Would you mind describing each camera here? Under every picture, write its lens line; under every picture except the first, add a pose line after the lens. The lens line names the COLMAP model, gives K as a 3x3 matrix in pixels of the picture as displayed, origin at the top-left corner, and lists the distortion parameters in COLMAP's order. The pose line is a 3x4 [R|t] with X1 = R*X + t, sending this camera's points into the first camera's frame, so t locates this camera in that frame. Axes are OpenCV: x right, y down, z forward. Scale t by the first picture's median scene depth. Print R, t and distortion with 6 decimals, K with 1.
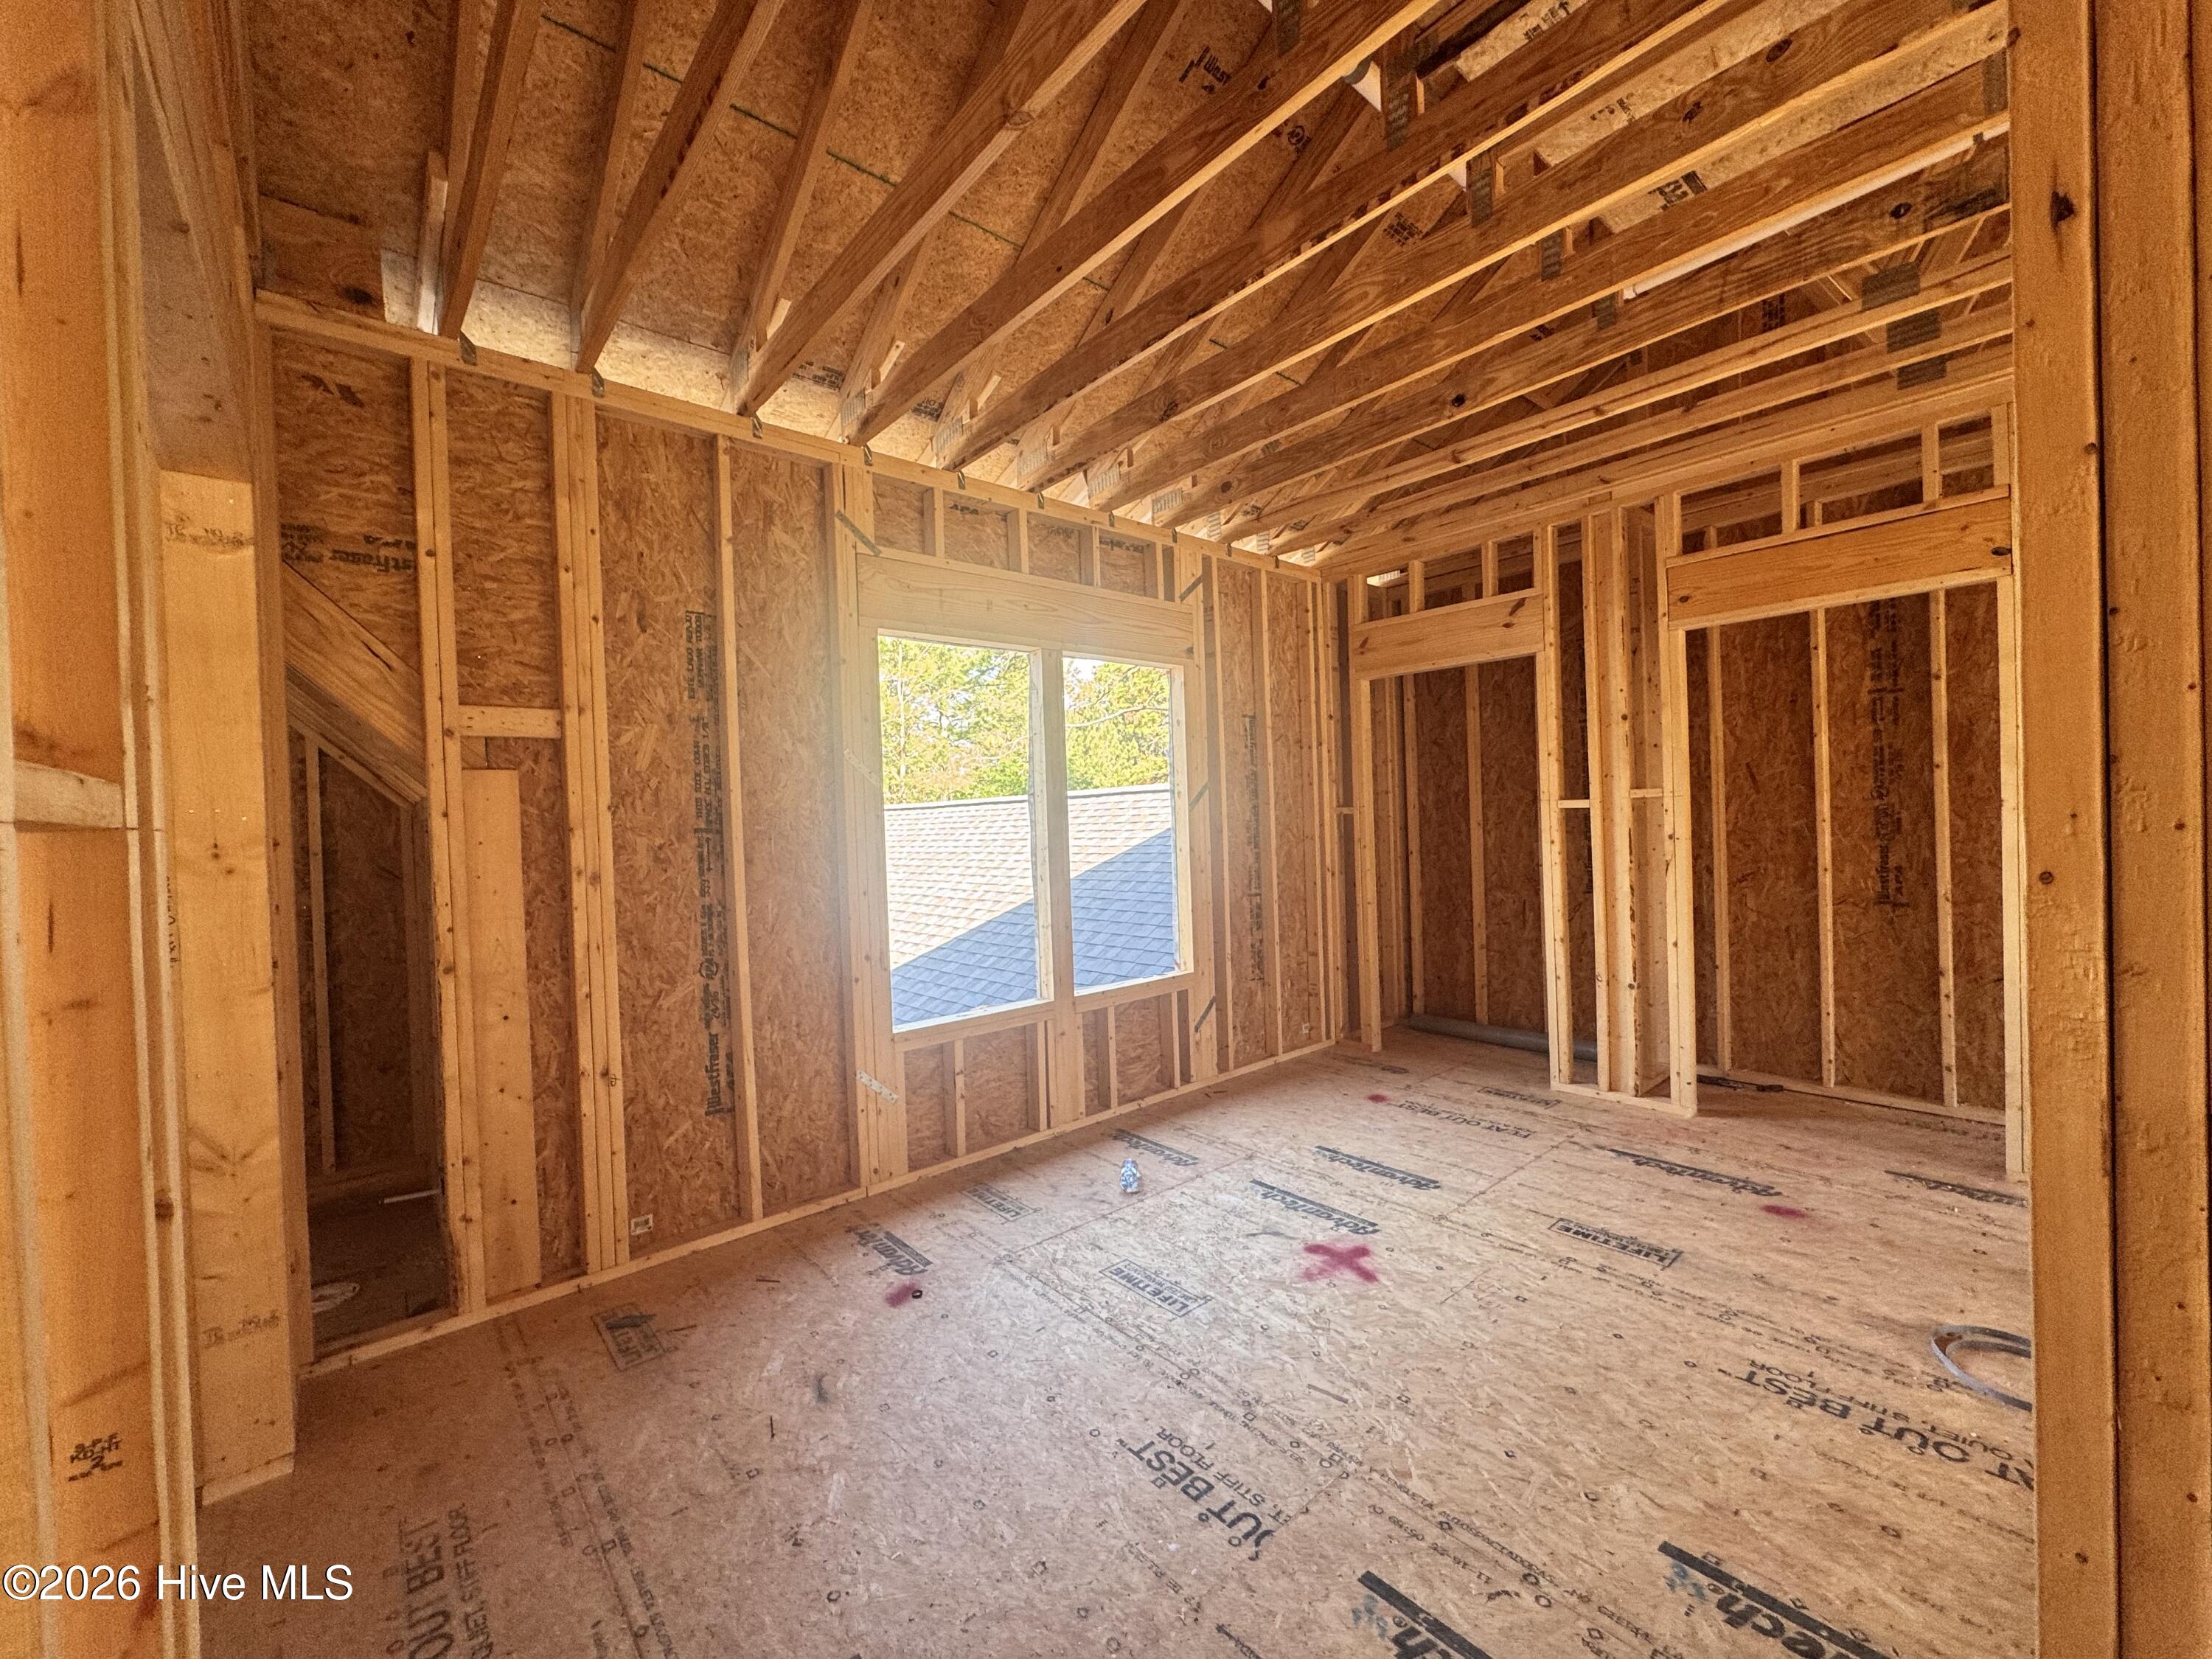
lens RADIAL K [[883.0, 0, 1122.5], [0, 883.0, 843.6], [0, 0, 1]] dist [-0.004276, 0.000056]
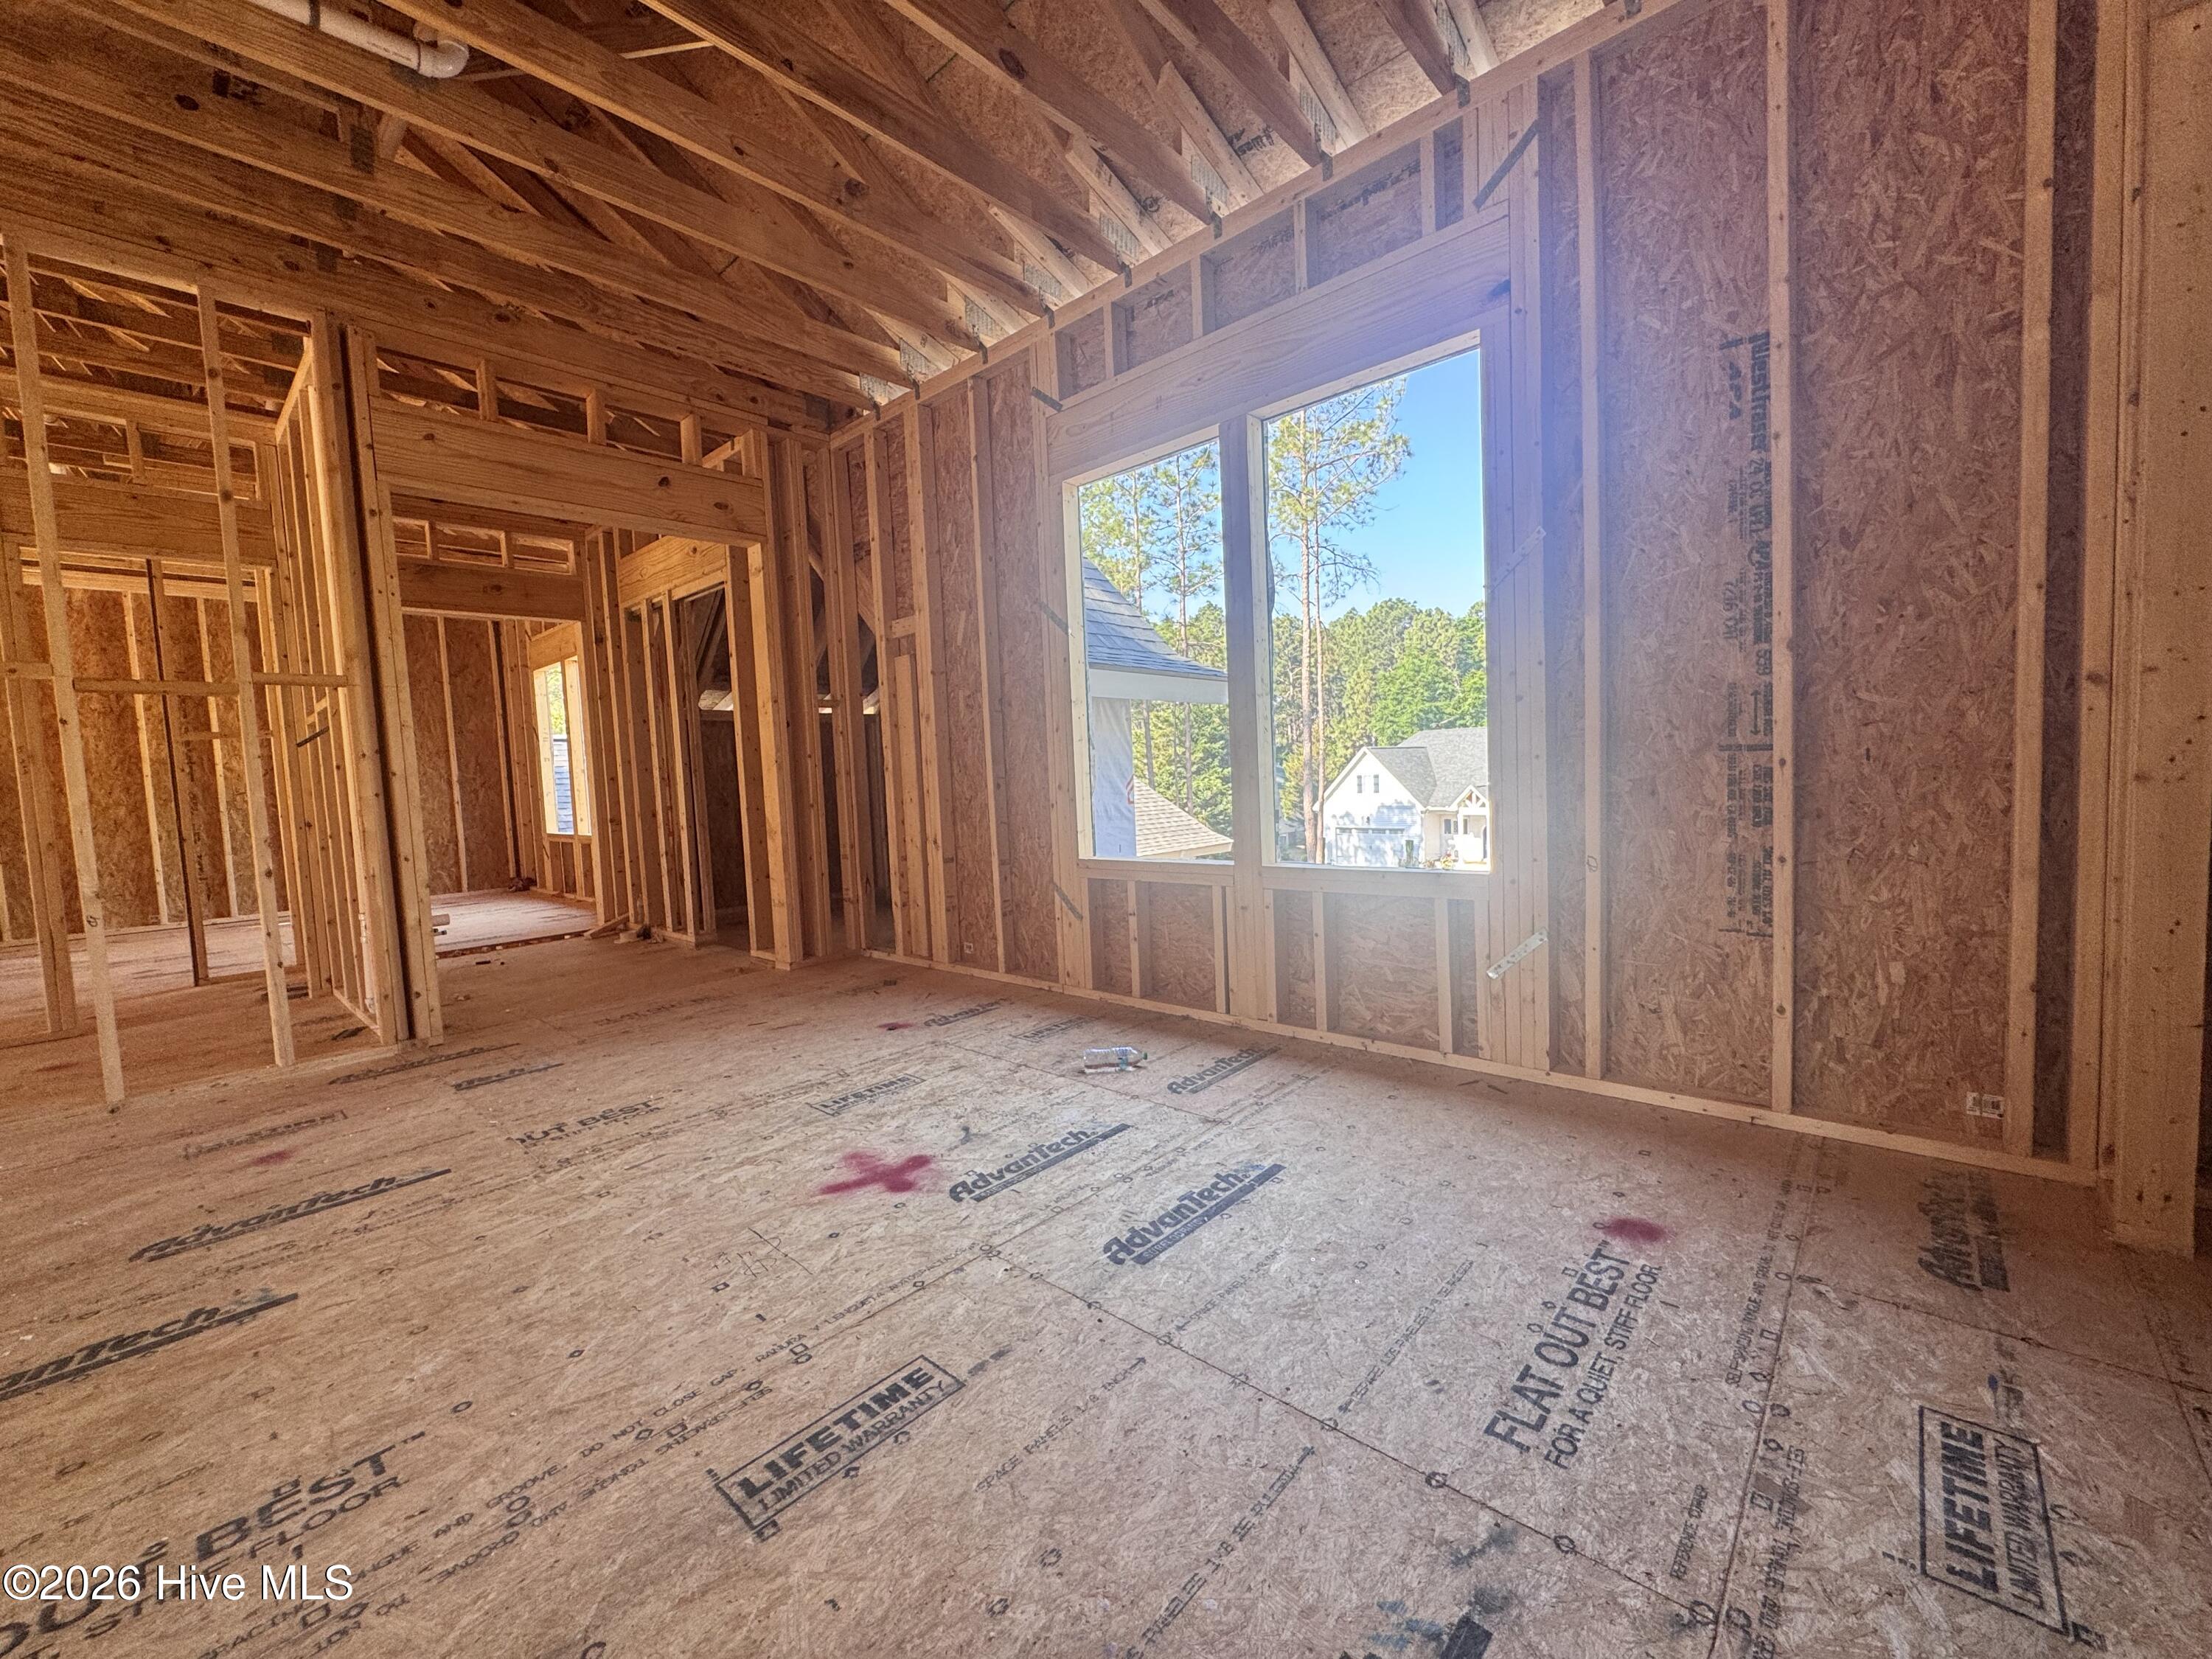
lens RADIAL K [[883.0, 0, 1108.2], [0, 883.0, 861.4], [0, 0, 1]] dist [-0.004276, 0.000056]
pose [[0.112174, 0.124481, -0.985861, 0.901385], [0.015999, 0.991768, 0.127048, 0.082415], [0.993560, -0.030025, 0.109259, 0.990261]]
